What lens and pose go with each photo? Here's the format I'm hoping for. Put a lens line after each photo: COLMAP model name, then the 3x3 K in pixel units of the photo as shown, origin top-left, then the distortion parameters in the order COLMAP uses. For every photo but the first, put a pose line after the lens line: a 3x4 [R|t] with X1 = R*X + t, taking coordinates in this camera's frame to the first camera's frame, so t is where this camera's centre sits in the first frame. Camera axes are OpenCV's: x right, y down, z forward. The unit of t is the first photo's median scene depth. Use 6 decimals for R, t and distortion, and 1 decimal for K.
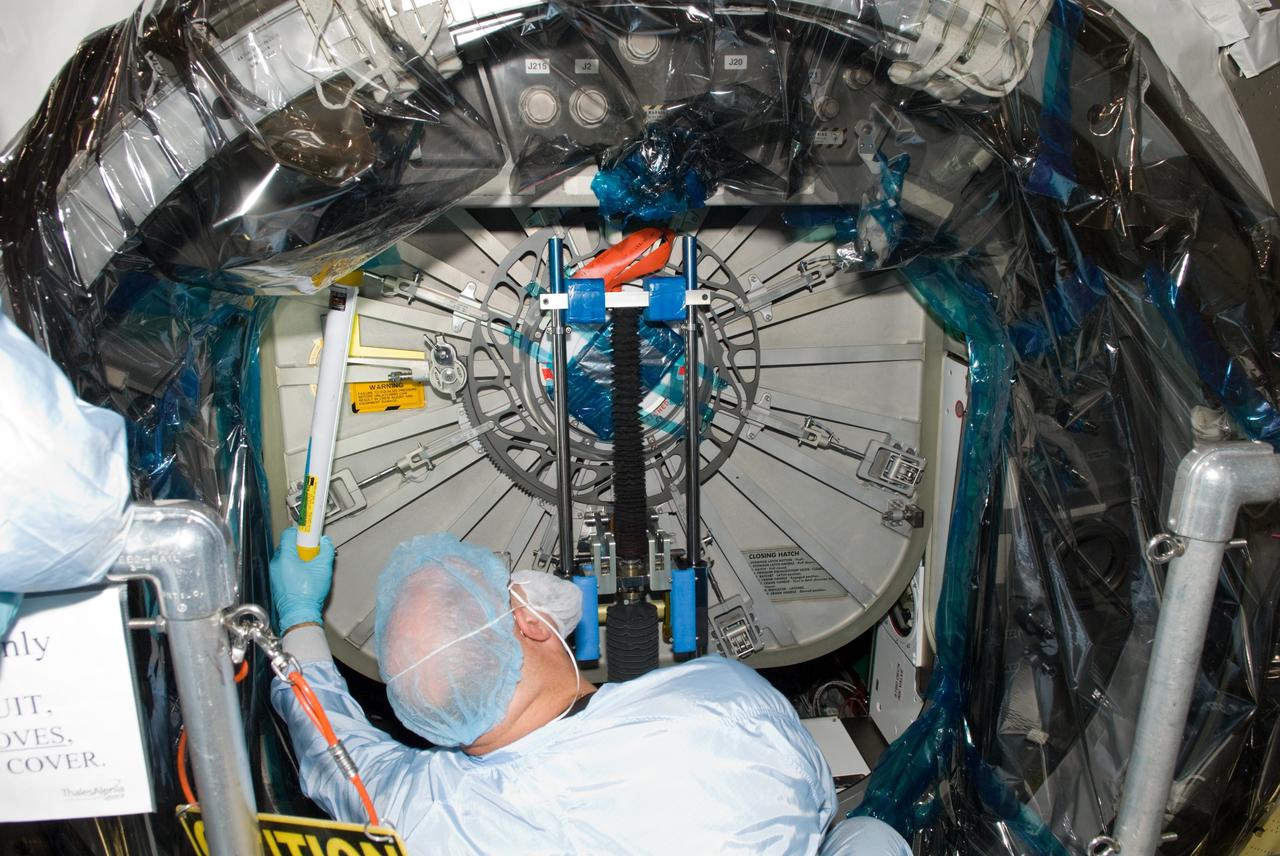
lens RADIAL K [[955.3, 0, 640.0], [0, 955.3, 428.0], [0, 0, 1]] dist [-0.043758, -0.003888]
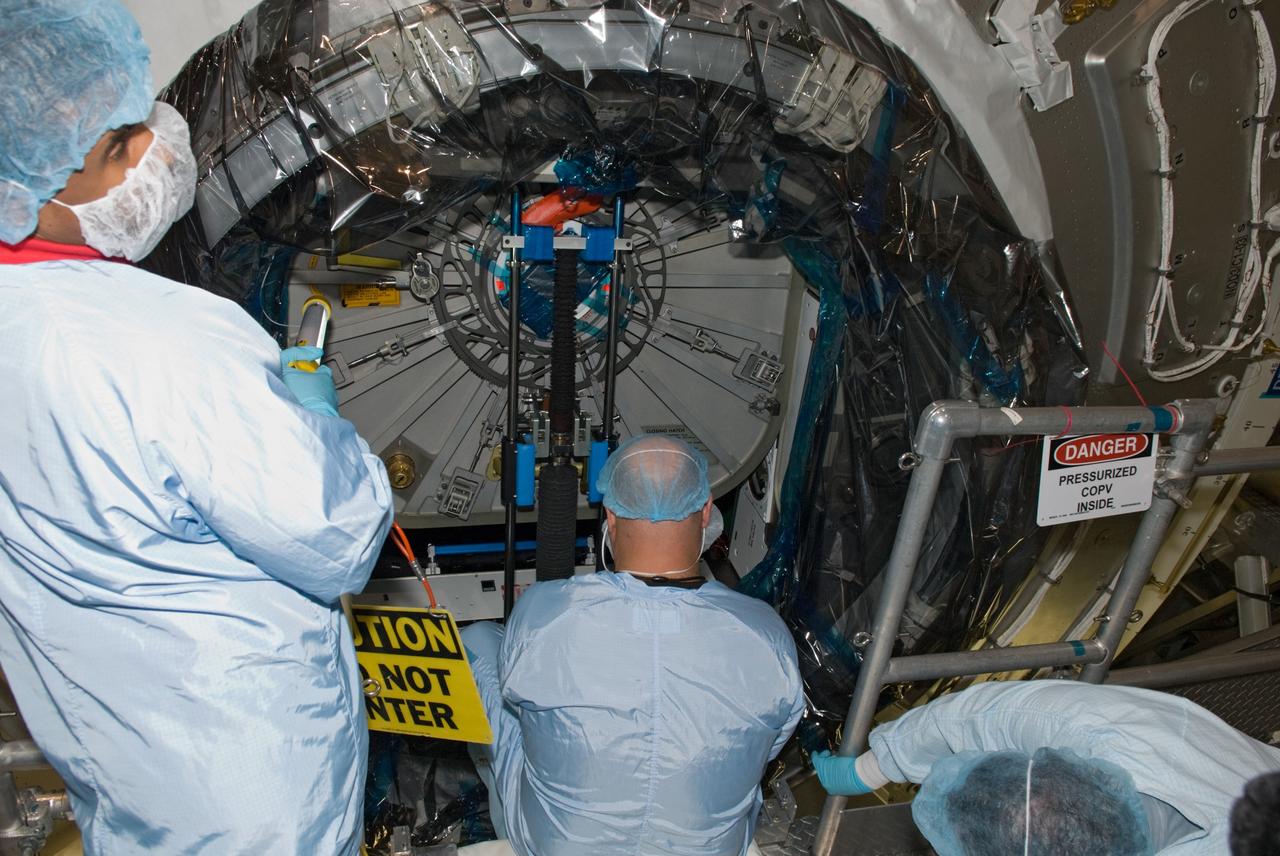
lens RADIAL K [[815.1, 0, 640.0], [0, 815.1, 428.0], [0, 0, 1]] dist [-0.006213, -0.002226]
pose [[0.992640, 0.045210, 0.112344, -0.026663], [-0.061303, 0.987648, 0.144201, -0.037797], [-0.104437, -0.150027, 0.983150, -0.122927]]
